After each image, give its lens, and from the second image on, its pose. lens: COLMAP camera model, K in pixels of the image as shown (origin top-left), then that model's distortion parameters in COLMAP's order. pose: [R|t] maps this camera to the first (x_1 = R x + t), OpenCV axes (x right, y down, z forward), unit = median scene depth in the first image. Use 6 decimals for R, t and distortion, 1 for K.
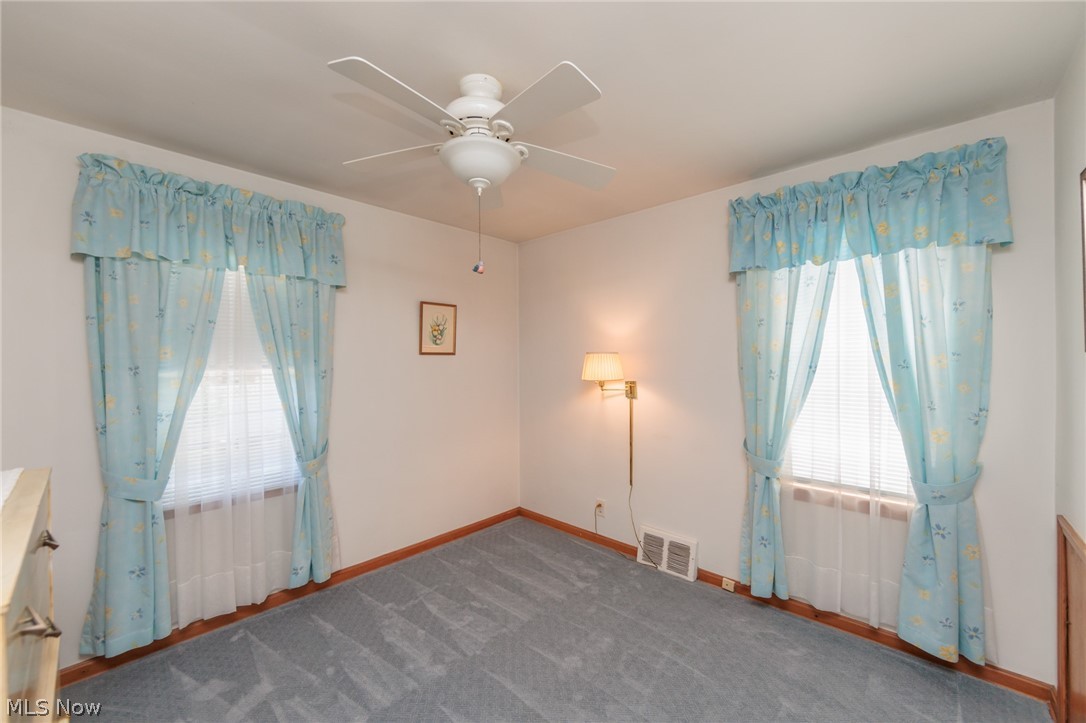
lens RADIAL K [[425.1, 0, 542.1], [0, 425.1, 359.3], [0, 0, 1]] dist [-0.004205, 0.000266]
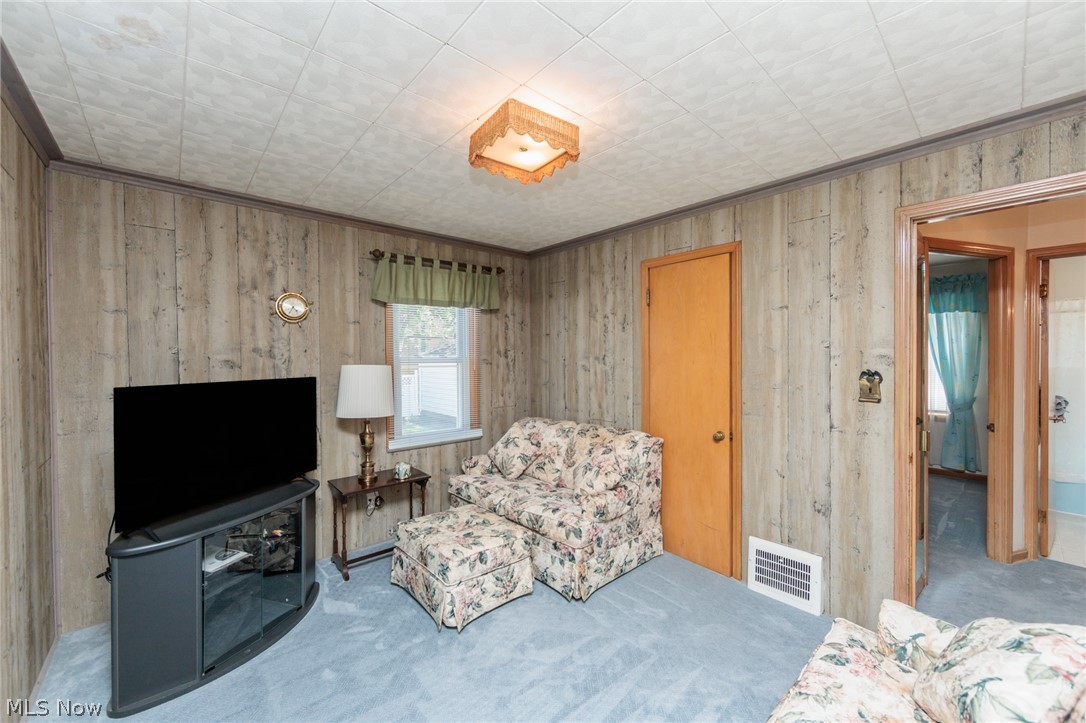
lens RADIAL K [[425.1, 0, 544.3], [0, 425.1, 362.0], [0, 0, 1]] dist [-0.004205, 0.000266]
pose [[0.995648, 0.001538, -0.093176, -1.305805], [-0.000575, 0.999946, 0.010361, 0.010370], [0.093187, -0.010262, 0.995596, -1.763177]]
